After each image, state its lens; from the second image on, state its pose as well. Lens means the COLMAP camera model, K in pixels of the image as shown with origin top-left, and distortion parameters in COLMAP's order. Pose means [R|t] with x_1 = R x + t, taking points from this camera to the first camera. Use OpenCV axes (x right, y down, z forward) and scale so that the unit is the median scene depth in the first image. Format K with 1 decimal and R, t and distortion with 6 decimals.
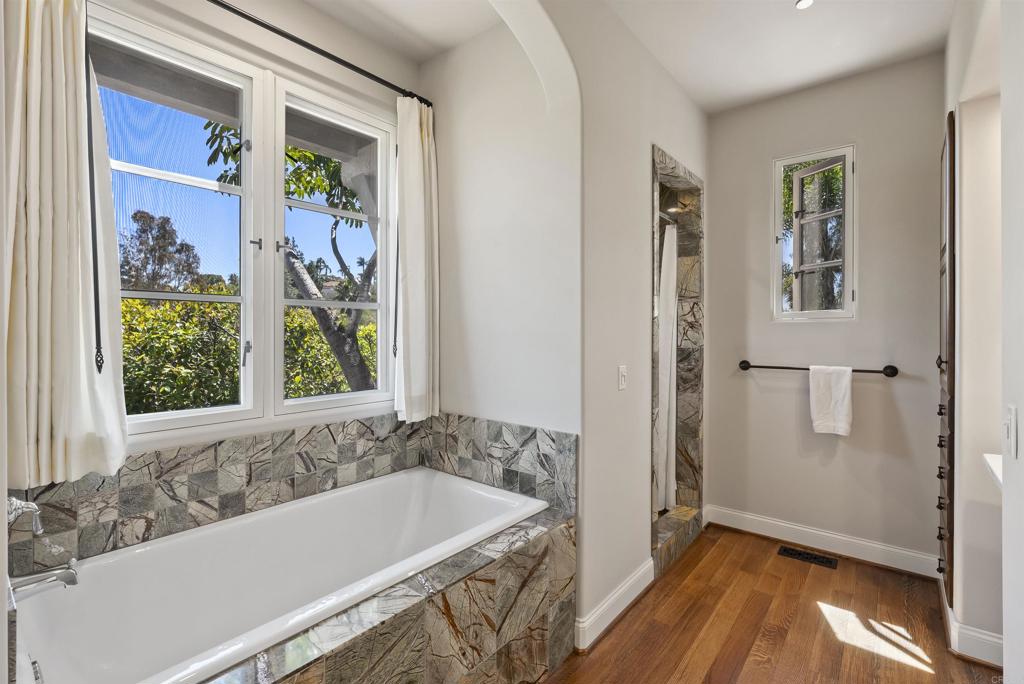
lens RADIAL K [[463.3, 0, 513.1], [0, 463.3, 334.6], [0, 0, 1]] dist [-0.017310, 0.006665]
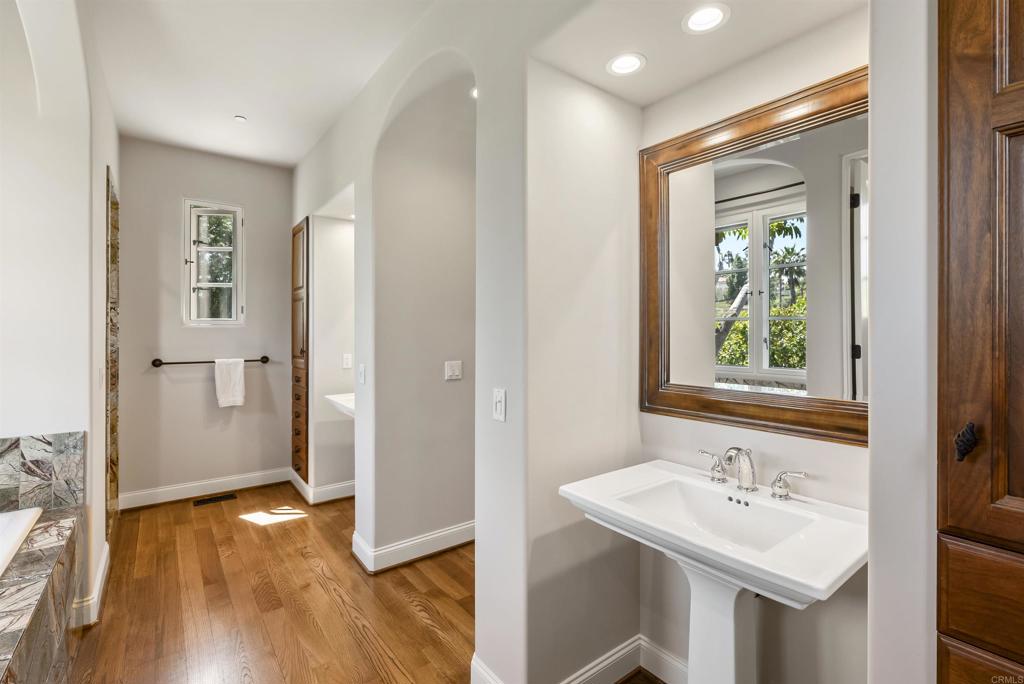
lens RADIAL K [[463.3, 0, 511.7], [0, 463.3, 334.5], [0, 0, 1]] dist [-0.017310, 0.006665]
pose [[0.225673, -0.005472, 0.974188, -0.601697], [0.002160, 0.999985, 0.005117, -0.014612], [-0.974201, 0.000949, 0.225682, -0.205165]]
